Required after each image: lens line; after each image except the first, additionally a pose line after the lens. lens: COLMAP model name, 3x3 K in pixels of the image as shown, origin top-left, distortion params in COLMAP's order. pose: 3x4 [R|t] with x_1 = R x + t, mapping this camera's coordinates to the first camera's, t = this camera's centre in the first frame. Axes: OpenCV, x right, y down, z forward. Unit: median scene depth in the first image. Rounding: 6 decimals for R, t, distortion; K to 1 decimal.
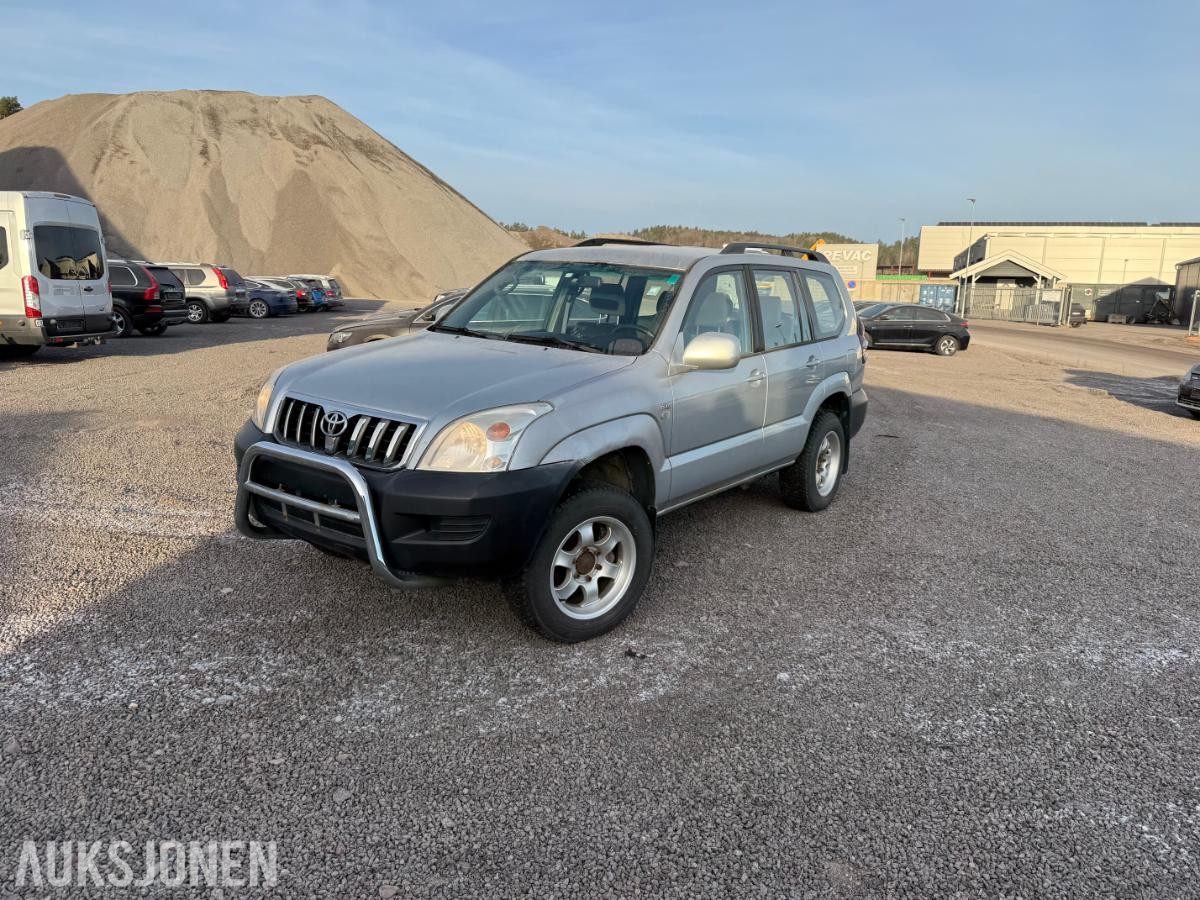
lens RADIAL K [[847.6, 0, 602.5], [0, 847.6, 428.3], [0, 0, 1]] dist [0.018184, -0.023003]
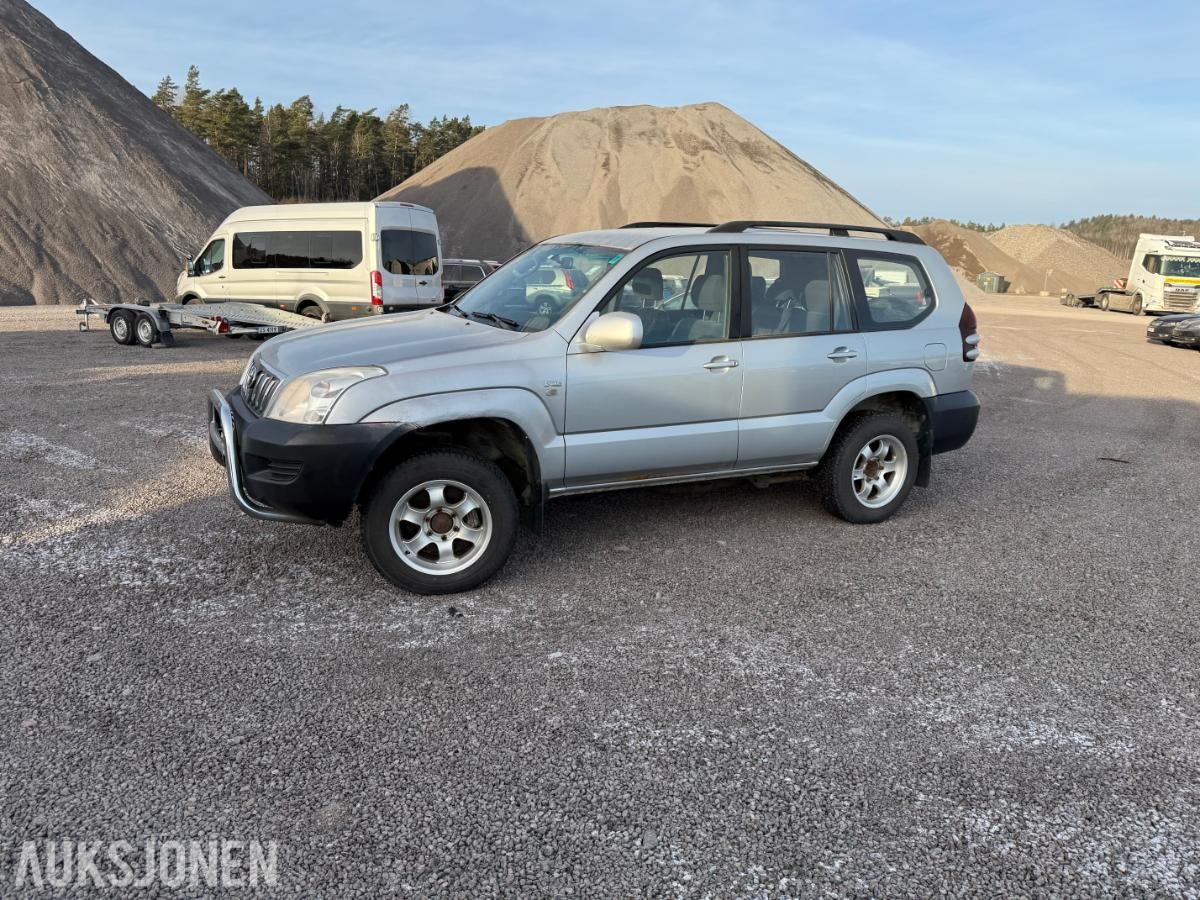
lens RADIAL K [[841.5, 0, 601.6], [0, 841.5, 437.0], [0, 0, 1]] dist [0.042209, -0.056997]
pose [[0.898144, 0.082194, -0.431950, 0.247597], [-0.077643, 0.996582, 0.028196, 0.002390], [0.432791, 0.008214, 0.901457, 0.051045]]
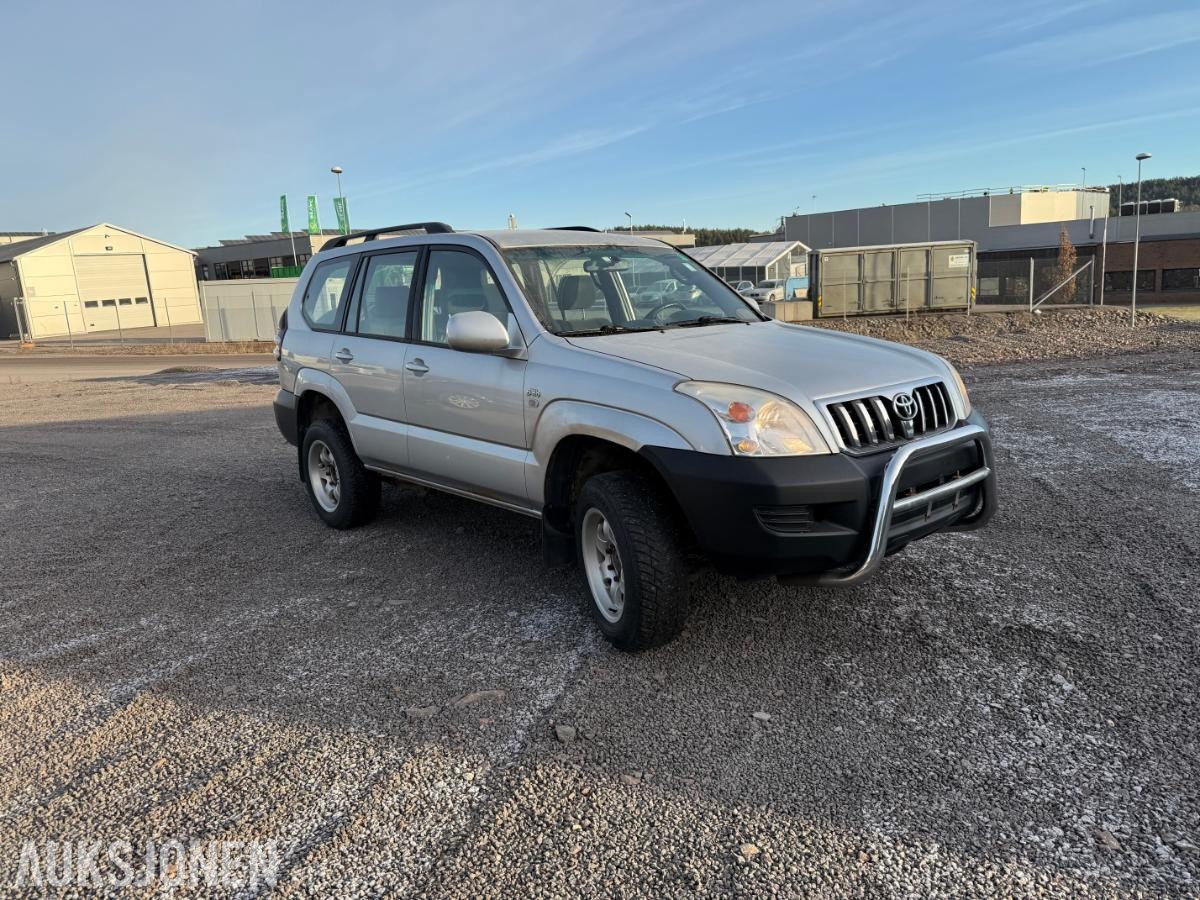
lens RADIAL K [[846.1, 0, 602.3], [0, 846.1, 434.2], [0, 0, 1]] dist [0.029506, -0.037052]
pose [[0.239810, -0.228950, 0.943437, -0.487152], [0.234535, 0.956672, 0.172547, -0.081689], [-0.942064, 0.179890, 0.283116, 0.400589]]
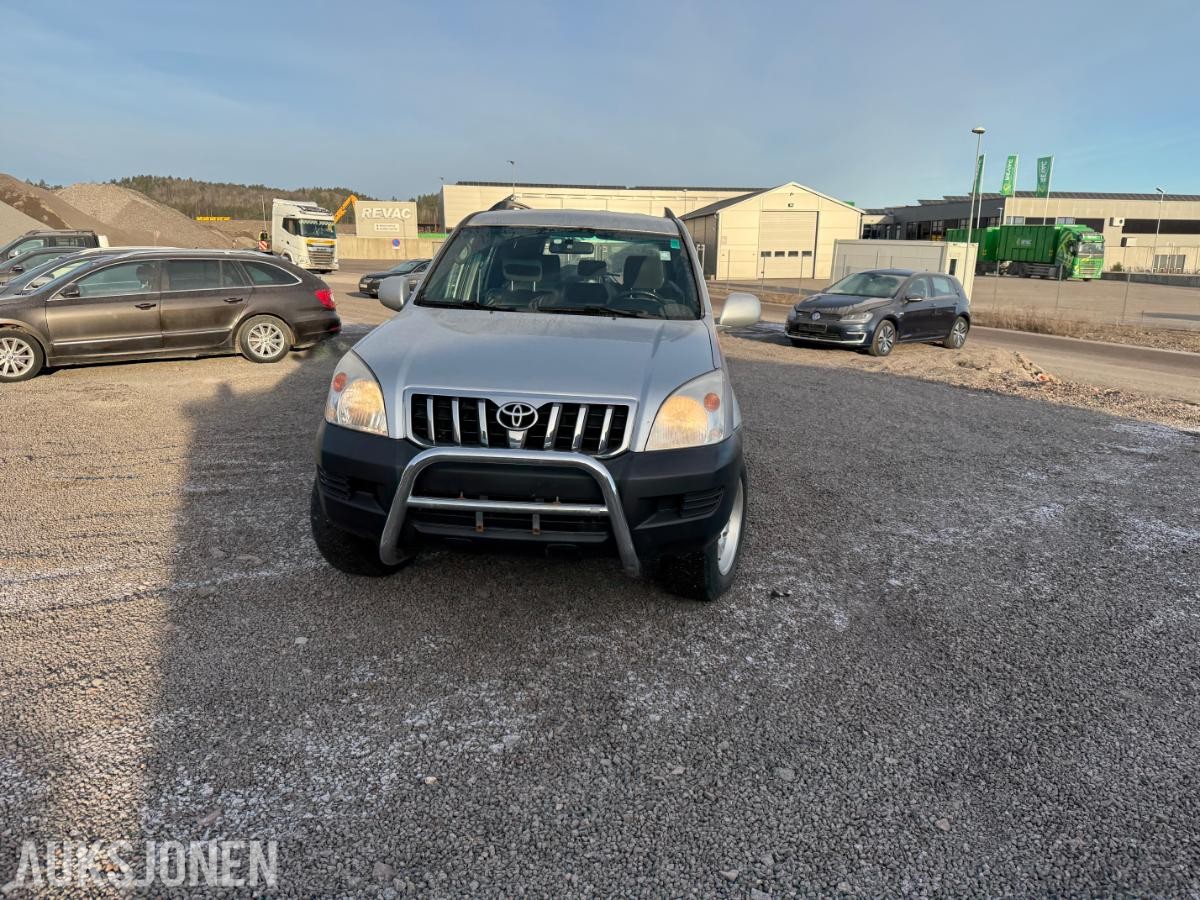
lens RADIAL K [[843.6, 0, 603.2], [0, 843.6, 433.5], [0, 0, 1]] dist [0.048707, -0.064766]
pose [[0.856268, -0.129944, 0.499920, -0.260435], [0.102963, 0.991355, 0.081327, -0.018962], [-0.506166, -0.018164, 0.862245, 0.070534]]
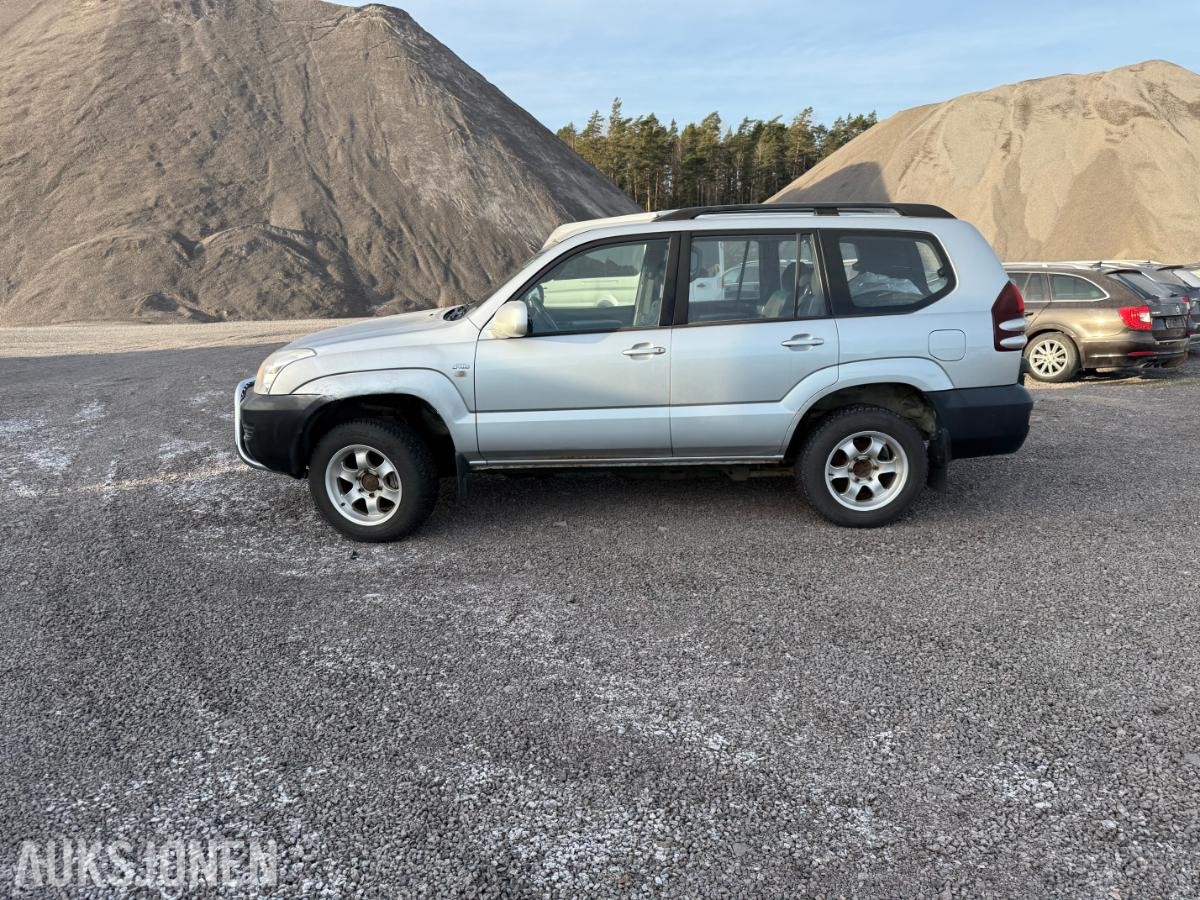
lens RADIAL K [[842.7, 0, 600.2], [0, 842.7, 434.2], [0, 0, 1]] dist [0.025599, -0.030420]
pose [[0.608499, 0.114030, -0.785319, 0.476062], [-0.103777, 0.992558, 0.063711, -0.011484], [0.786740, 0.042730, 0.615804, 0.197021]]
